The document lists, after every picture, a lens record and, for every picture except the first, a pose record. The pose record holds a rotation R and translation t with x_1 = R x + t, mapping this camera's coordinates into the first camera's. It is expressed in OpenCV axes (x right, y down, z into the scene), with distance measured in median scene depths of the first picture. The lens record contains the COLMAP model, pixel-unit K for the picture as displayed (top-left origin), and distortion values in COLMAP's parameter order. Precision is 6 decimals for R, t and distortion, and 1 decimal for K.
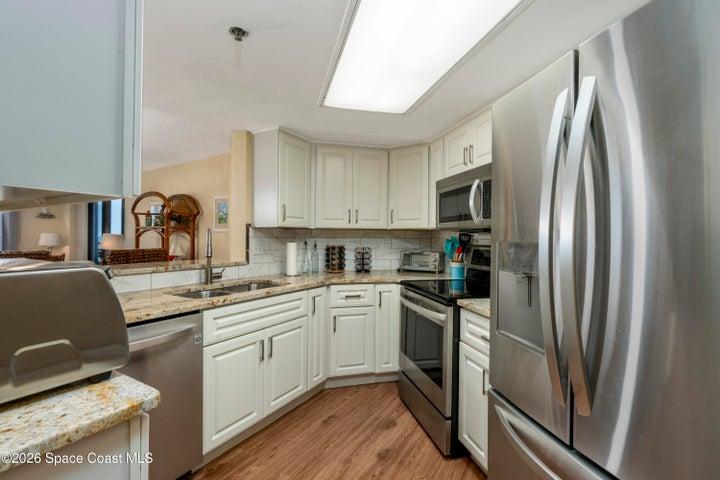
lens RADIAL K [[311.8, 0, 357.5], [0, 311.8, 219.1], [0, 0, 1]] dist [-0.001064, -0.000199]
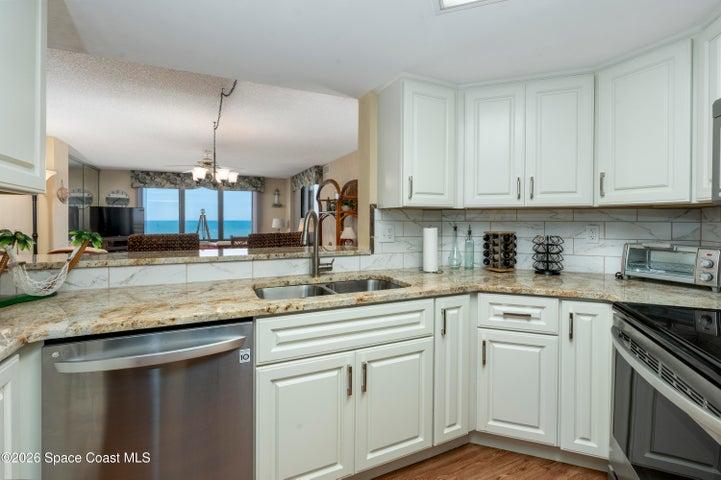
lens RADIAL K [[312.2, 0, 358.0], [0, 312.2, 219.1], [0, 0, 1]] dist [-0.001064, -0.000199]
pose [[0.824127, -0.006635, -0.566366, 0.076883], [0.035259, 0.998593, 0.039608, 0.020125], [0.565306, -0.052612, 0.823202, 0.310739]]
